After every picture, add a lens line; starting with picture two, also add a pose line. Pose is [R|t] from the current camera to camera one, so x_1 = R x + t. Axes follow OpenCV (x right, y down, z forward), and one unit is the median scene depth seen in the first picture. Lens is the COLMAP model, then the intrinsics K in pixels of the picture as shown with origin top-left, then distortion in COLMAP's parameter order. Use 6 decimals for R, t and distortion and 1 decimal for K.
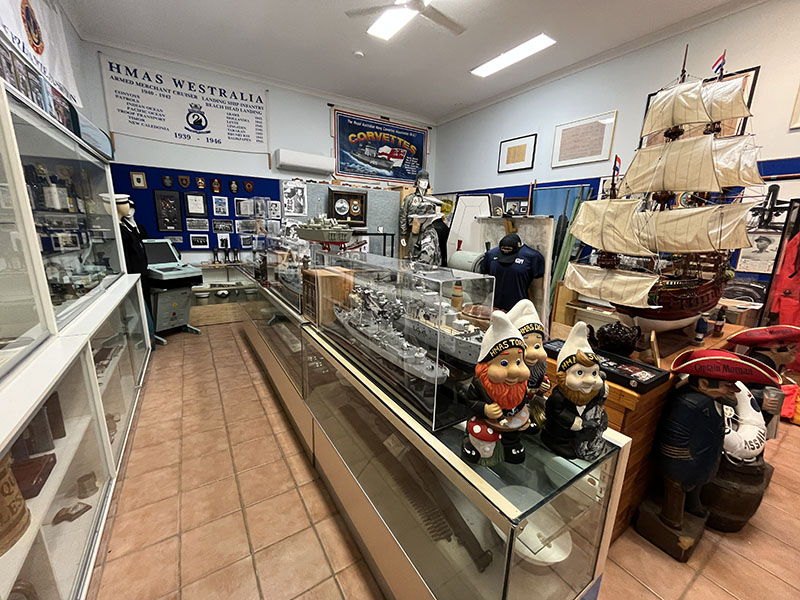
lens RADIAL K [[324.2, 0, 400.5], [0, 324.2, 300.1], [0, 0, 1]] dist [-0.001886, -0.000946]
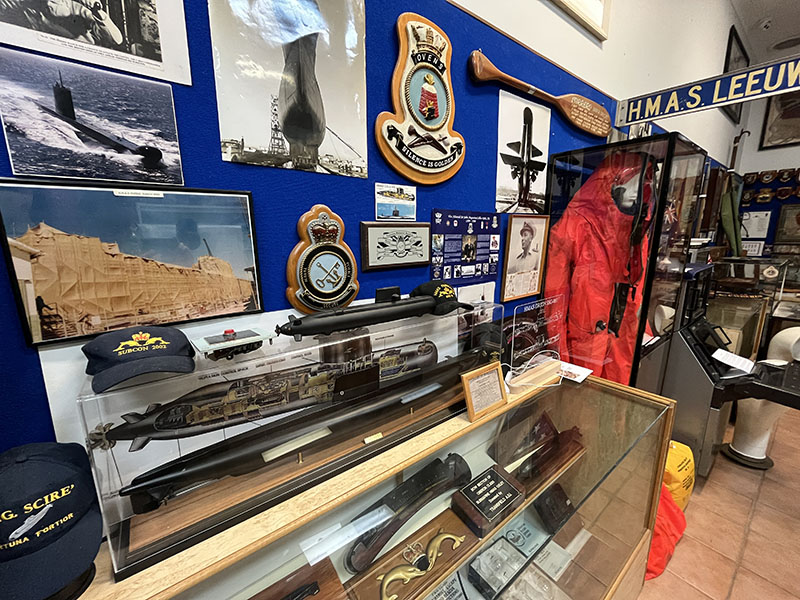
lens RADIAL K [[324.2, 0, 395.8], [0, 324.2, 298.2], [0, 0, 1]] dist [-0.001886, -0.000946]
pose [[-0.074145, -0.221947, 0.972236, 0.657386], [0.228336, 0.945241, 0.233198, -0.249027], [-0.970755, 0.239287, -0.019406, 1.226956]]
